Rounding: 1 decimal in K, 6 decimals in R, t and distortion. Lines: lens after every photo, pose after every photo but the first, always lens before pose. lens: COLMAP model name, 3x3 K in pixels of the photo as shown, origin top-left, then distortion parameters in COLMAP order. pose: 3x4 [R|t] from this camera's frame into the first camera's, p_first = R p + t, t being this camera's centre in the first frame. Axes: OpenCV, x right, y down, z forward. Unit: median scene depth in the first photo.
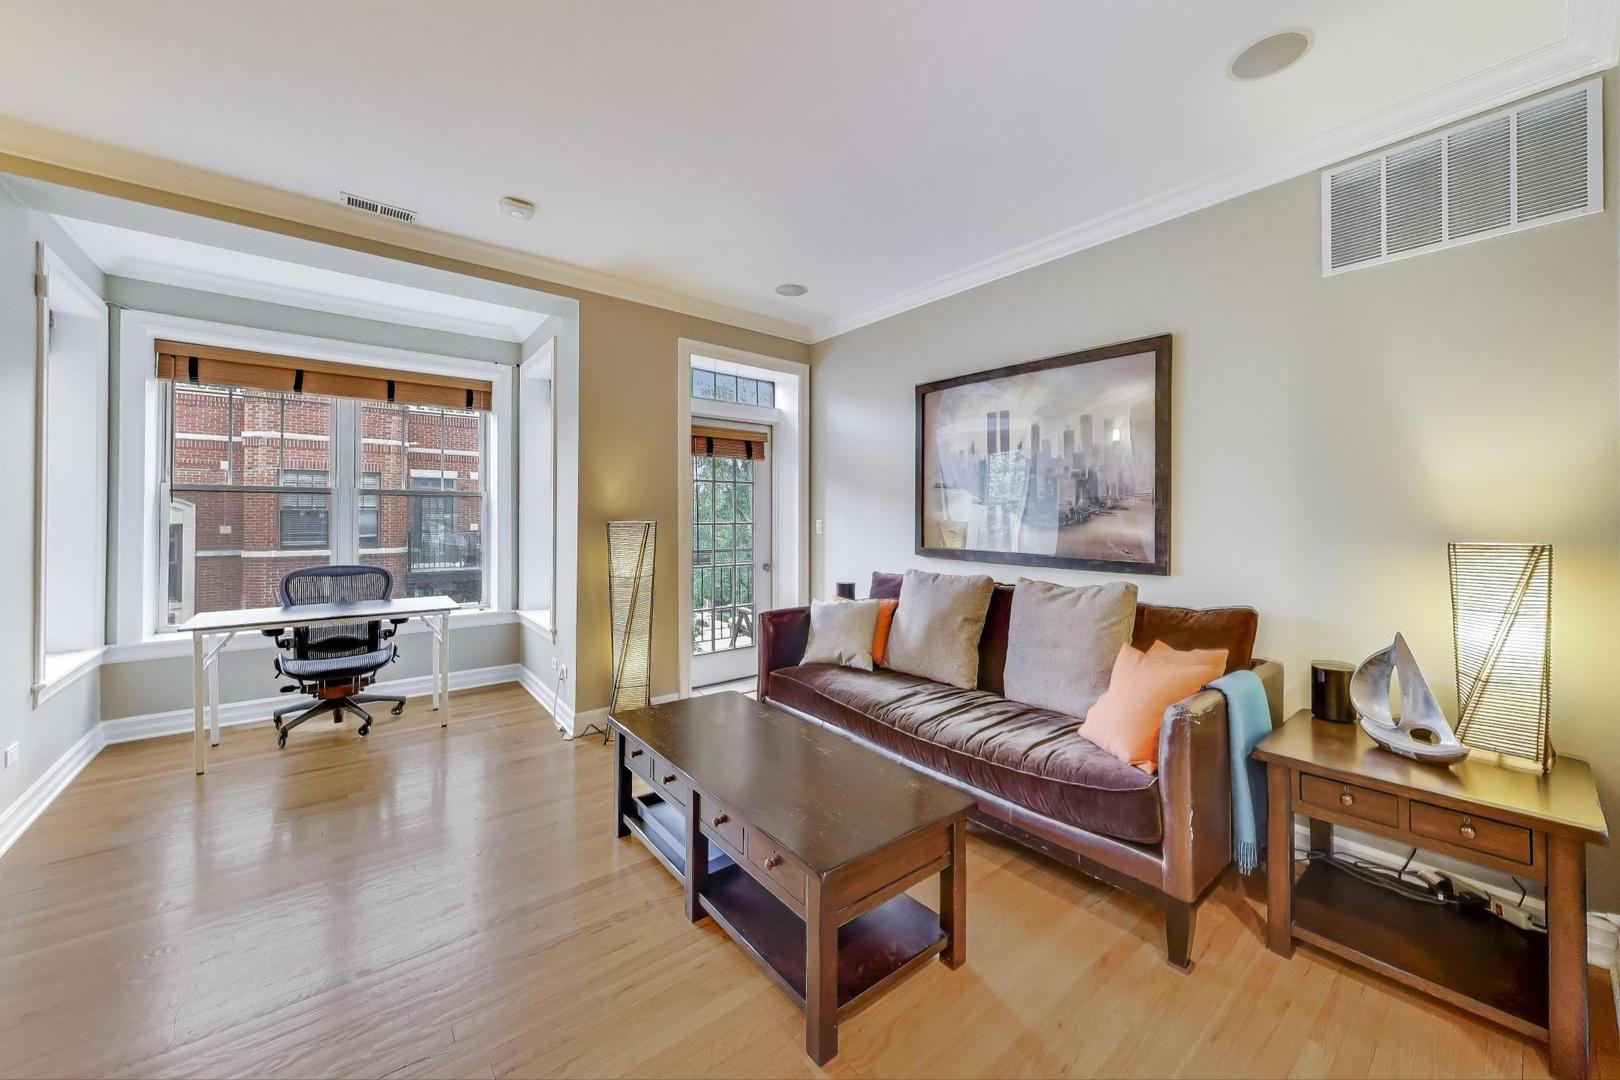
lens RADIAL K [[599.1, 0, 818.4], [0, 599.1, 513.1], [0, 0, 1]] dist [-0.001725, 0.000355]
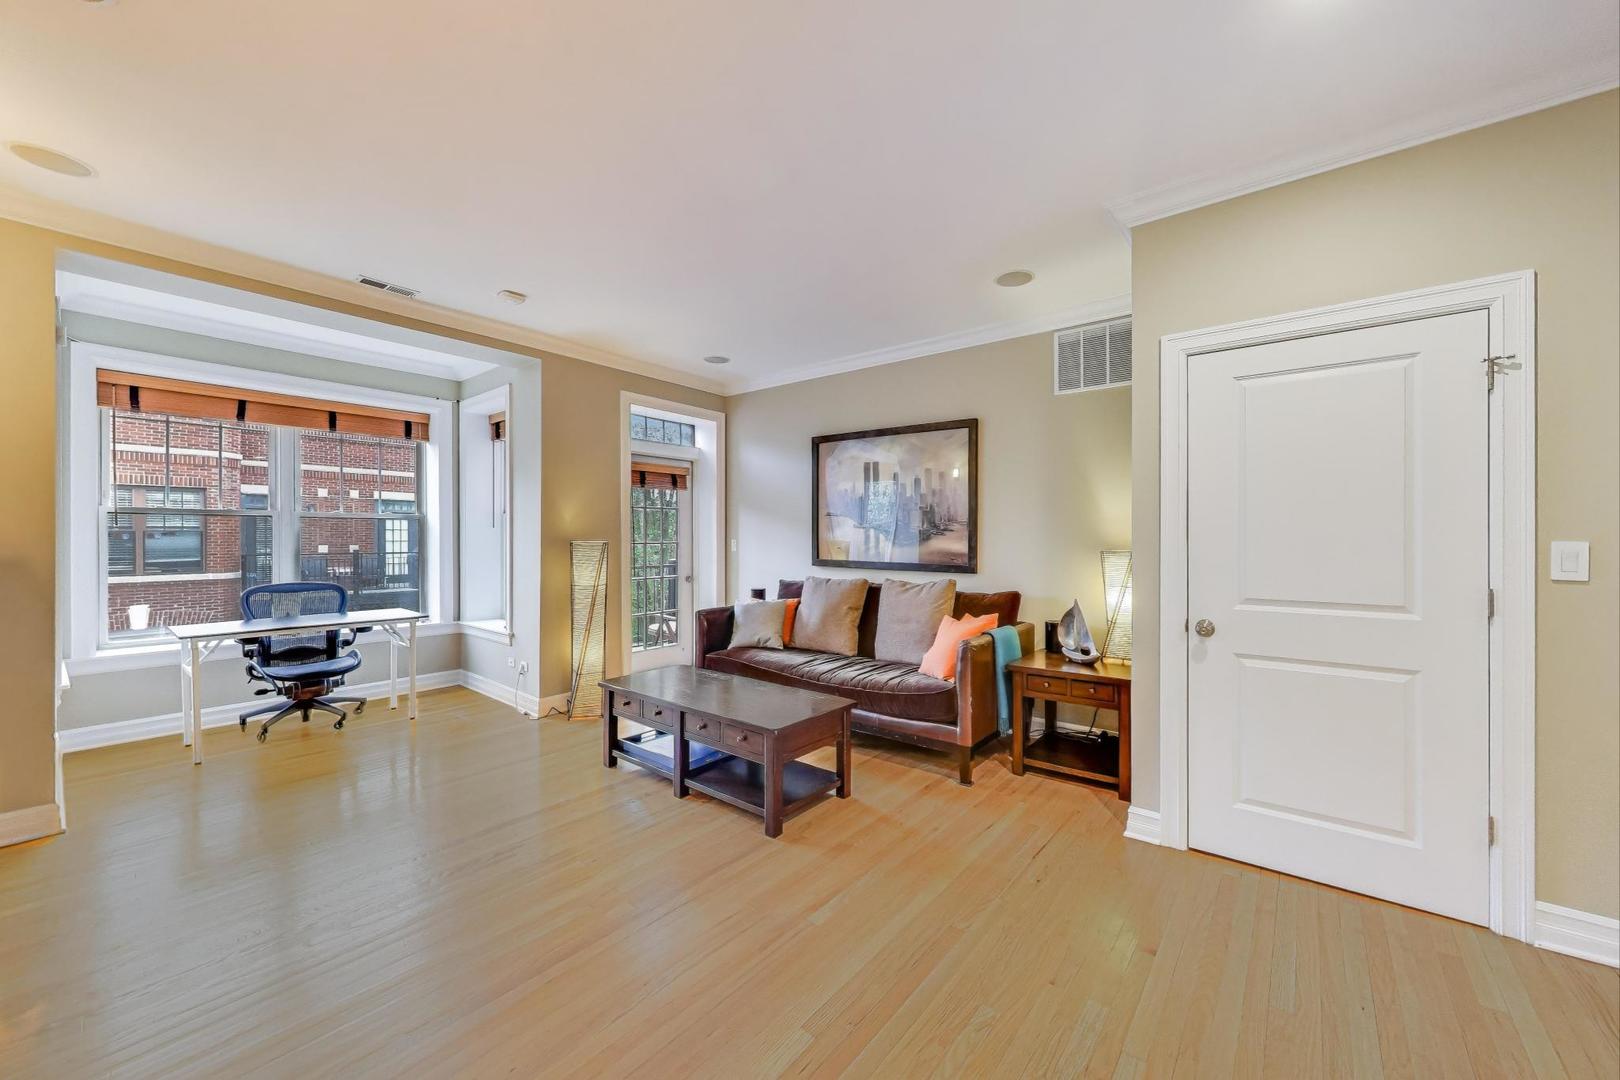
lens RADIAL K [[599.1, 0, 844.5], [0, 599.1, 535.2], [0, 0, 1]] dist [-0.001725, 0.000355]
pose [[0.972111, -0.001969, 0.234513, -0.086853], [0.001147, 0.999993, 0.003643, -0.001791], [-0.234518, -0.003273, 0.972106, -0.332630]]
